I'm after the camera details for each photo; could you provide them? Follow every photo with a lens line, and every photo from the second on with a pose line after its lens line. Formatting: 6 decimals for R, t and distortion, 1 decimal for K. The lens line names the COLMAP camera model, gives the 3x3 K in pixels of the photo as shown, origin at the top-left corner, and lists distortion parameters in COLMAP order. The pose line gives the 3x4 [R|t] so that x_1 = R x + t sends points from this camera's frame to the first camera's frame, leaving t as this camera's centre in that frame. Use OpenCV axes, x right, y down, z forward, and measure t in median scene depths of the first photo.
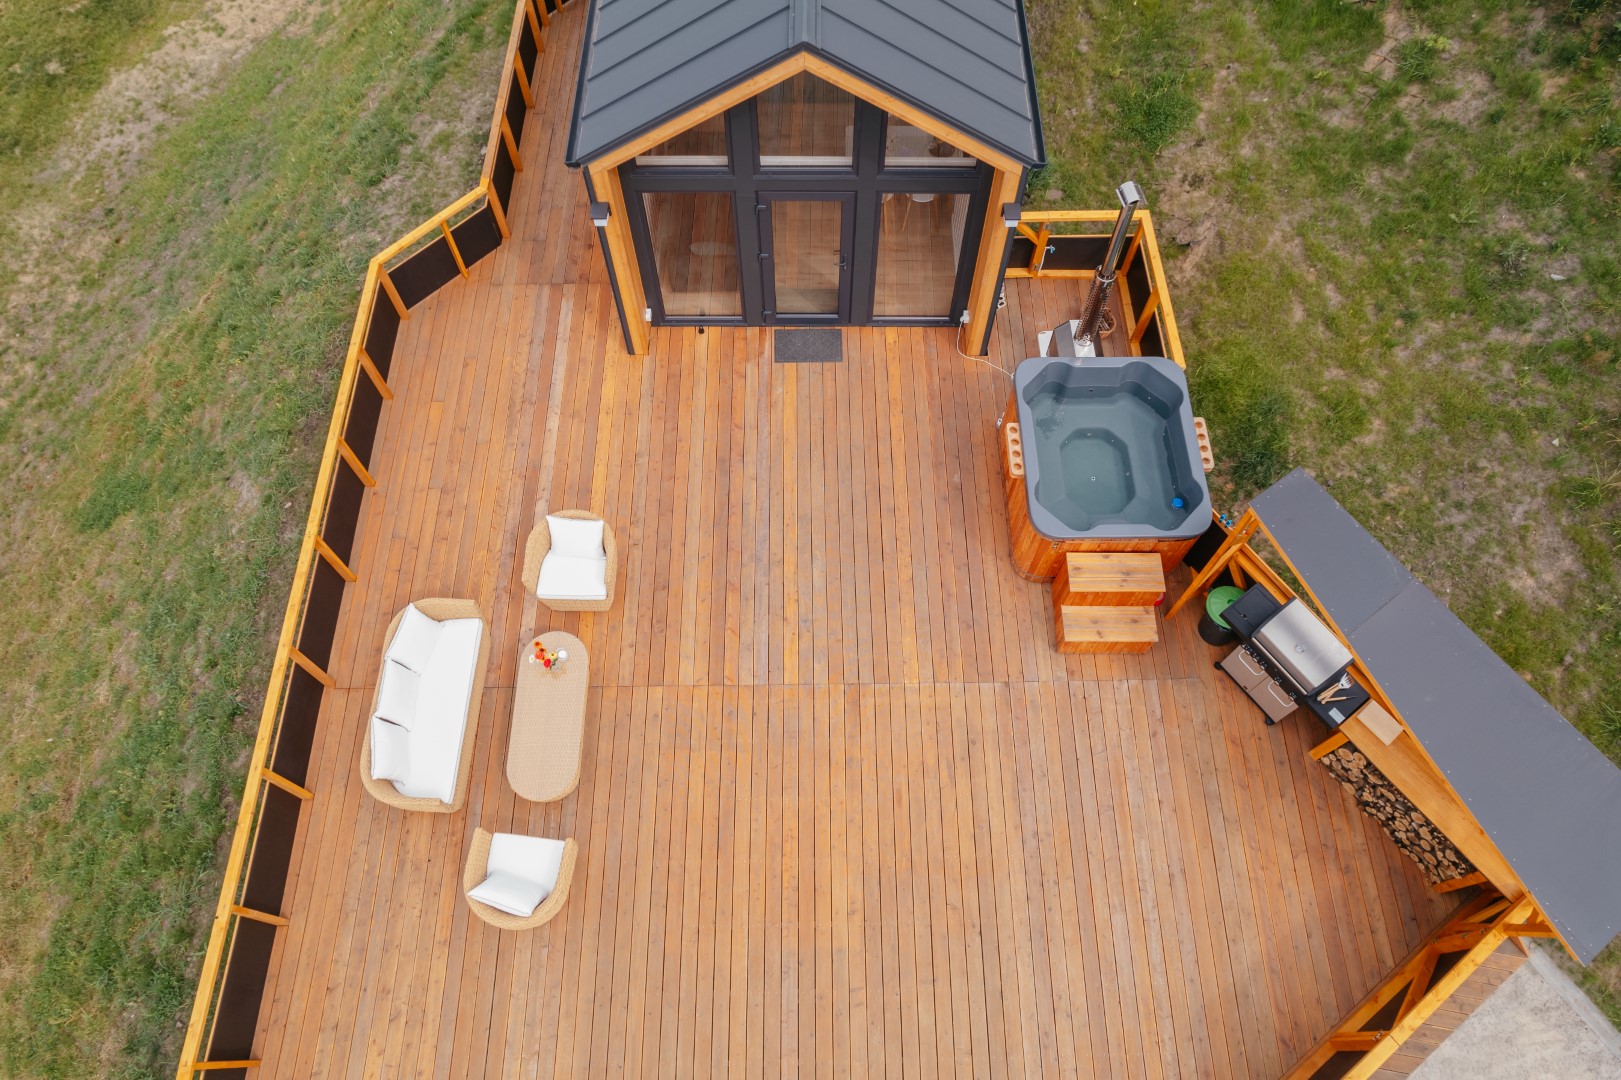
lens RADIAL K [[1069.1, 0, 810.5], [0, 1069.1, 540.0], [0, 0, 1]] dist [-0.018562, 0.000092]
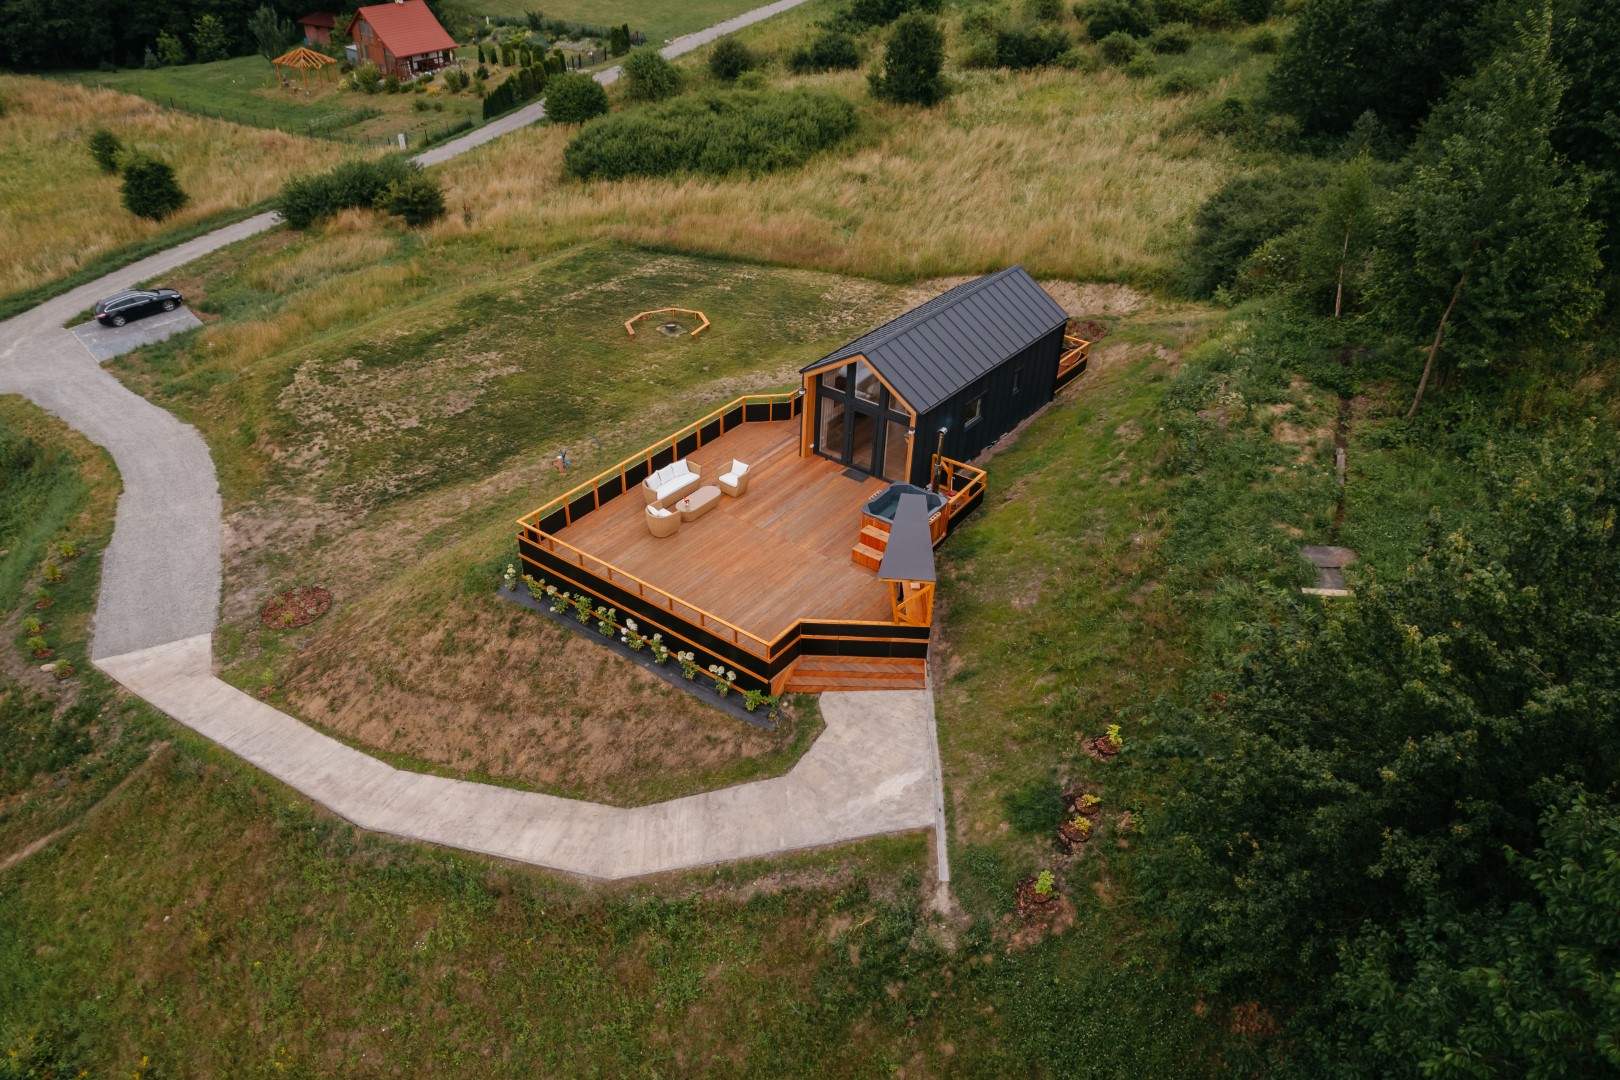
lens RADIAL K [[1068.5, 0, 810.0], [0, 1068.5, 540.0], [0, 0, 1]] dist [-0.018562, 0.000092]
pose [[0.807475, 0.355068, -0.471073, 1.348978], [-0.538023, 0.770748, -0.341289, 1.009663], [0.241898, 0.529031, 0.813395, -1.220609]]
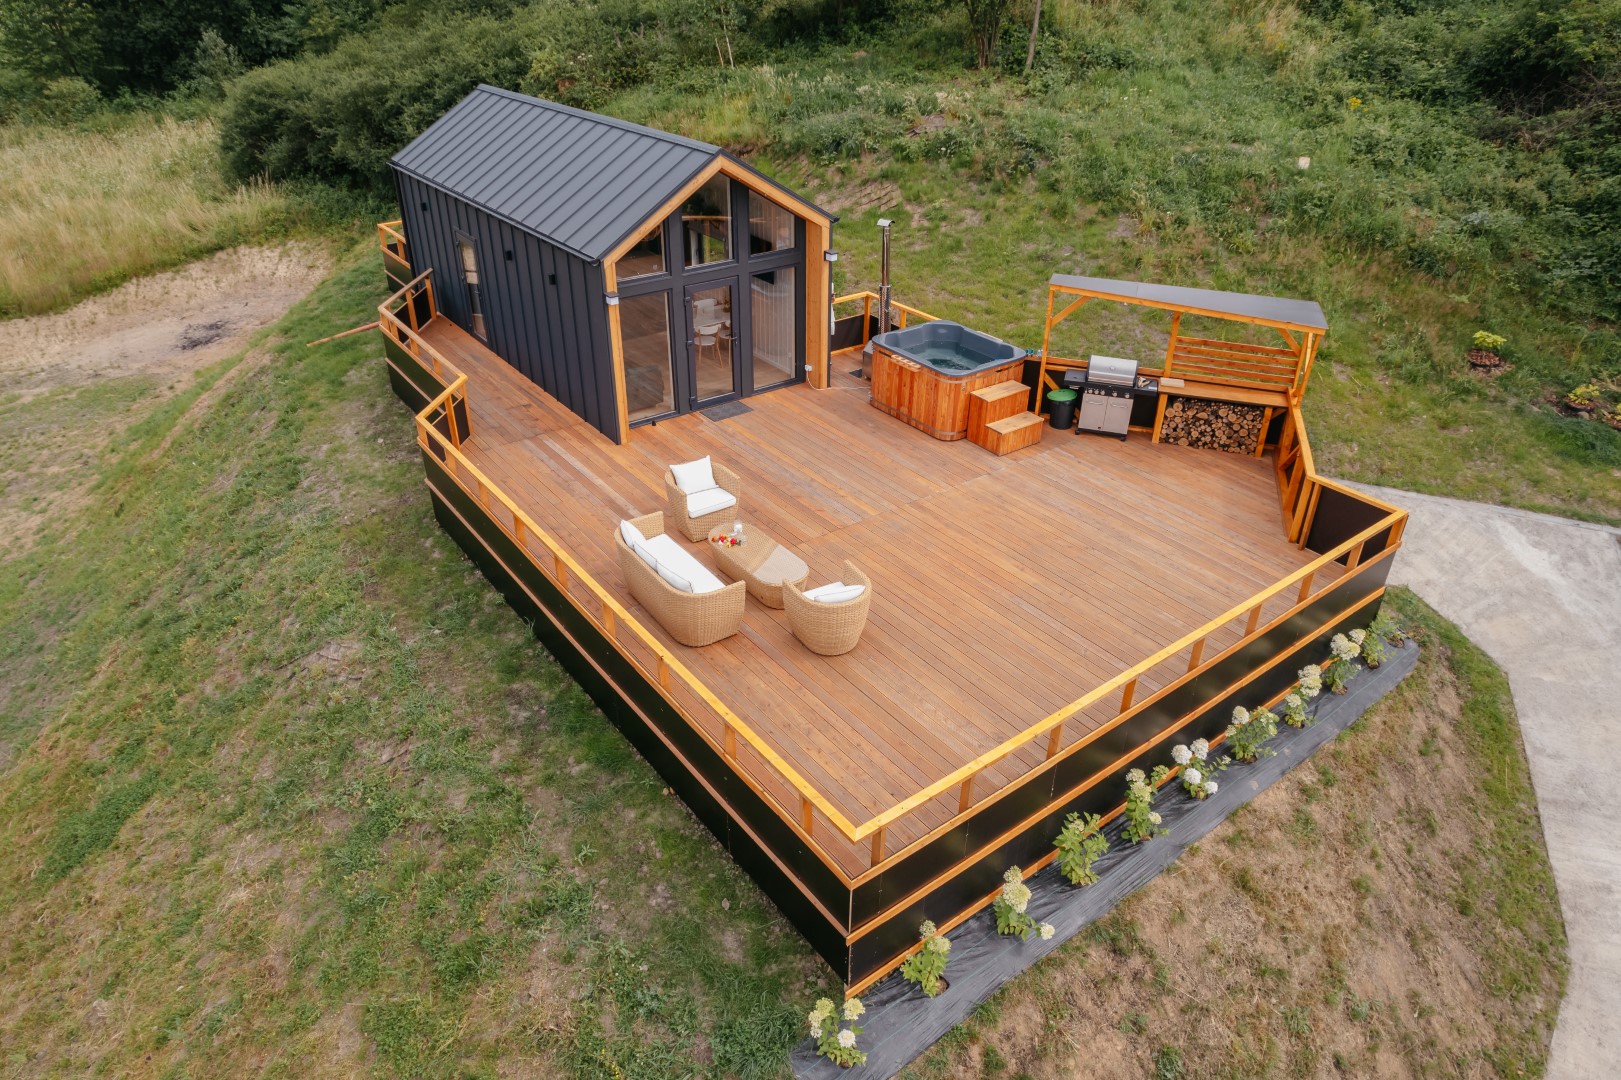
lens RADIAL K [[1026.7, 0, 810.5], [0, 1026.7, 540.0], [0, 0, 1]] dist [-0.002309, 0.003456]
pose [[0.806853, -0.299284, 0.509331, -0.728519], [0.523015, 0.762761, -0.380329, 0.581954], [-0.274671, 0.573257, 0.771966, 0.012250]]
